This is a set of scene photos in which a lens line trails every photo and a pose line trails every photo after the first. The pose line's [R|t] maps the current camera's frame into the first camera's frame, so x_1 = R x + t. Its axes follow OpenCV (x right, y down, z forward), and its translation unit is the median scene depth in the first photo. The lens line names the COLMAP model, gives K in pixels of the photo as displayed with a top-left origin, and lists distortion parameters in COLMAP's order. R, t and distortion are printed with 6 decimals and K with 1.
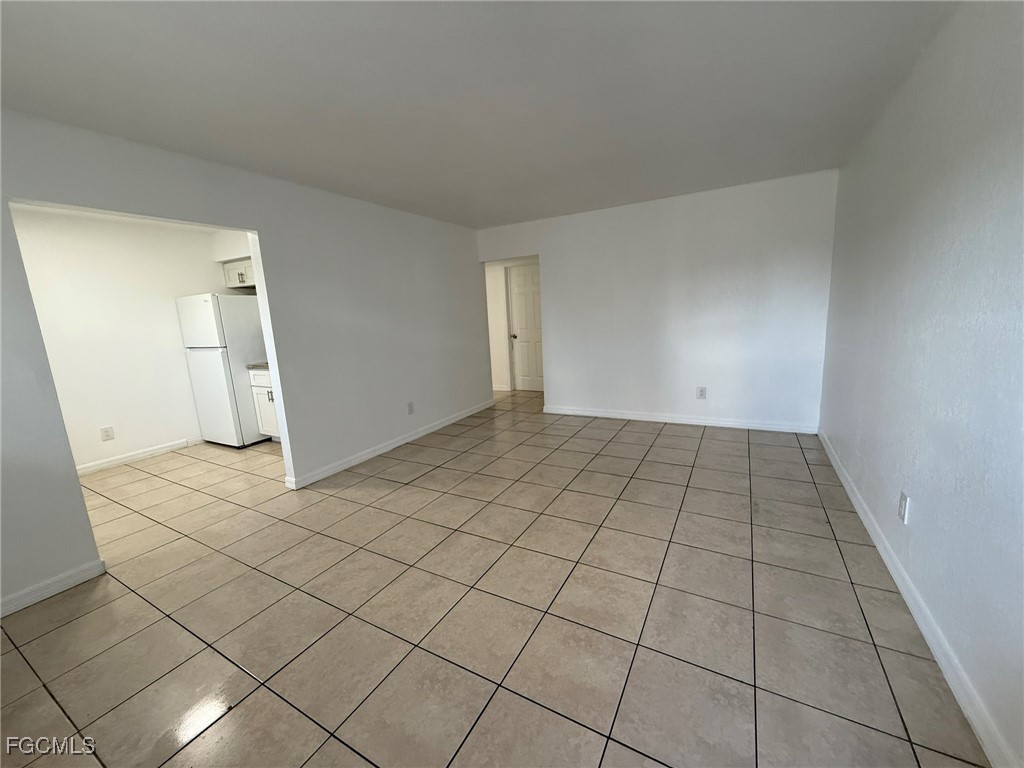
lens RADIAL K [[406.6, 0, 510.7], [0, 406.6, 382.4], [0, 0, 1]] dist [0.001889, 0.000430]
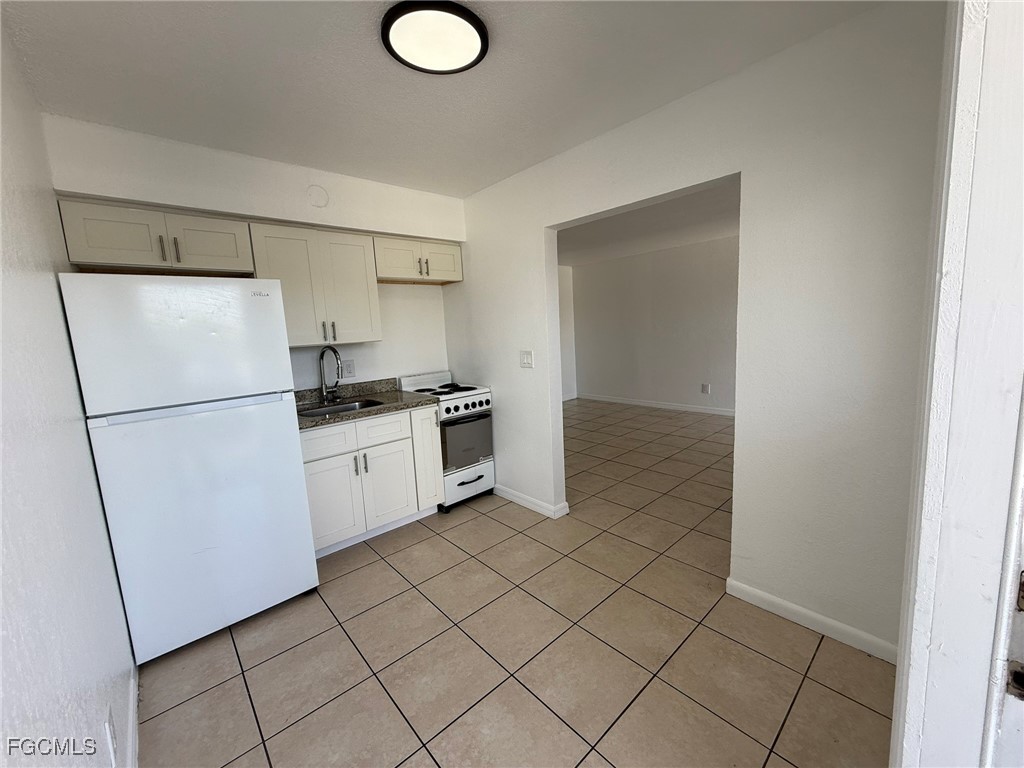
lens RADIAL K [[406.6, 0, 510.7], [0, 406.6, 382.4], [0, 0, 1]] dist [0.001889, 0.000430]
pose [[0.321321, -0.090854, 0.942602, -1.527102], [0.204567, 0.978544, 0.024584, -0.074996], [-0.924611, 0.184925, 0.333013, 0.836082]]
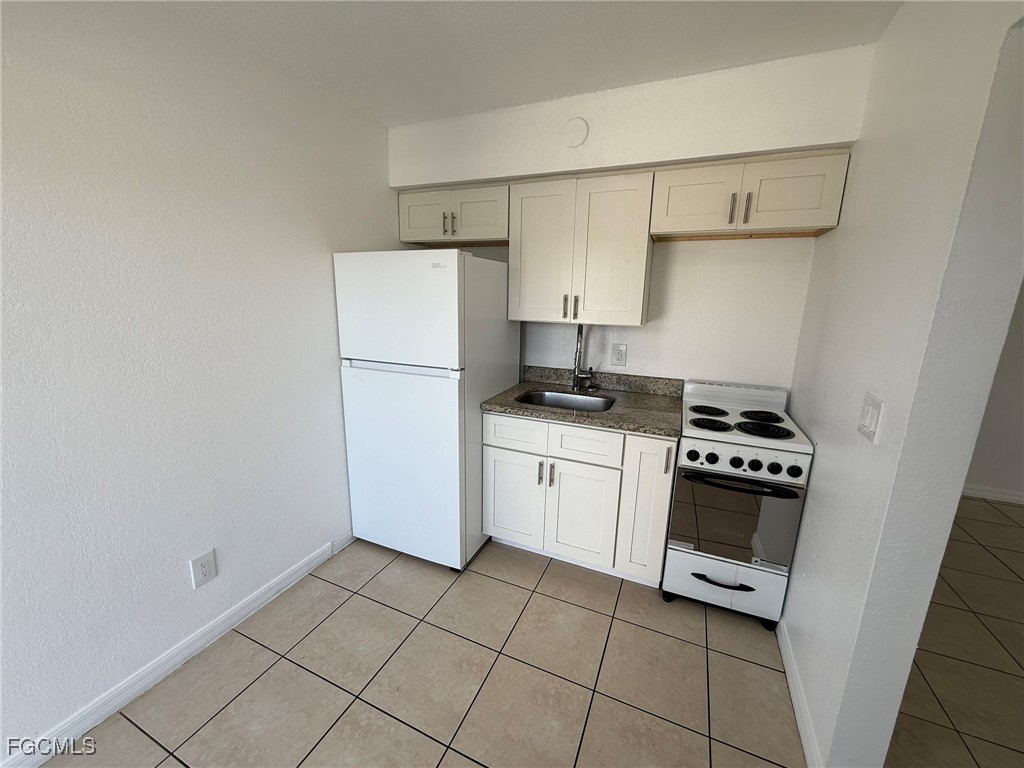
lens RADIAL K [[406.6, 0, 510.7], [0, 406.6, 382.4], [0, 0, 1]] dist [0.001889, 0.000430]
pose [[0.993016, 0.051519, 0.106135, -0.985958], [-0.055131, 0.997986, 0.031384, -0.125525], [-0.104304, -0.037016, 0.993856, 0.759152]]
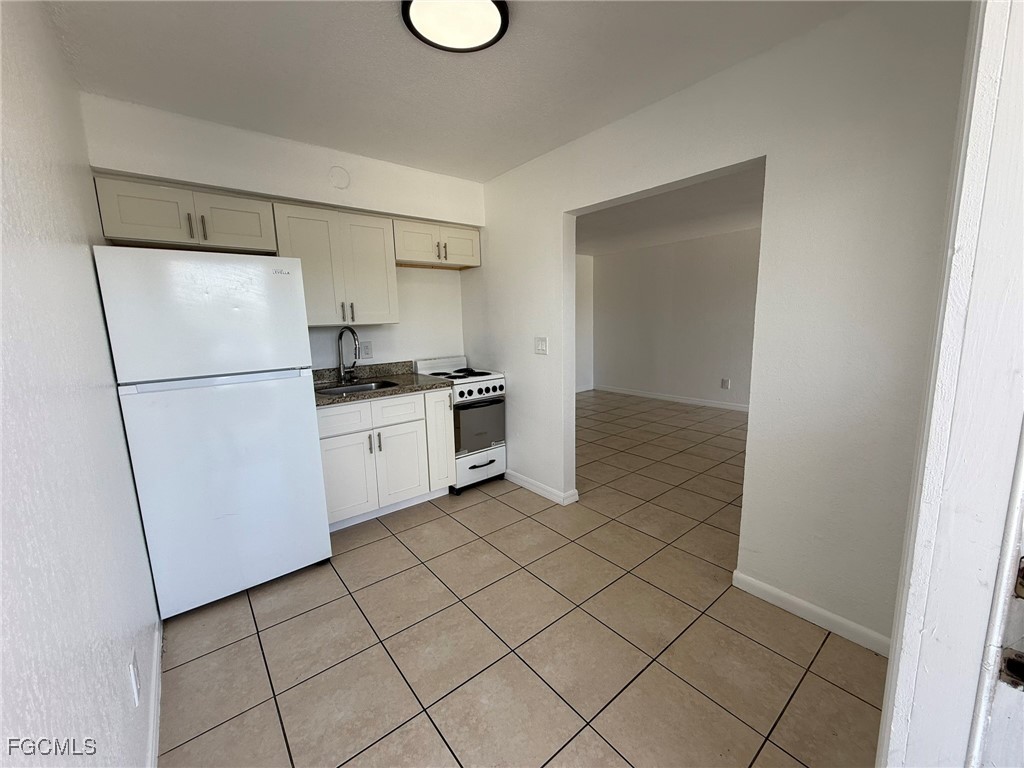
lens RADIAL K [[406.6, 0, 510.7], [0, 406.6, 382.4], [0, 0, 1]] dist [0.001889, 0.000430]
pose [[0.365942, -0.101118, 0.925128, -1.528467], [0.173185, 0.984115, 0.039060, -0.061937], [-0.914381, 0.145924, 0.377641, 0.826678]]
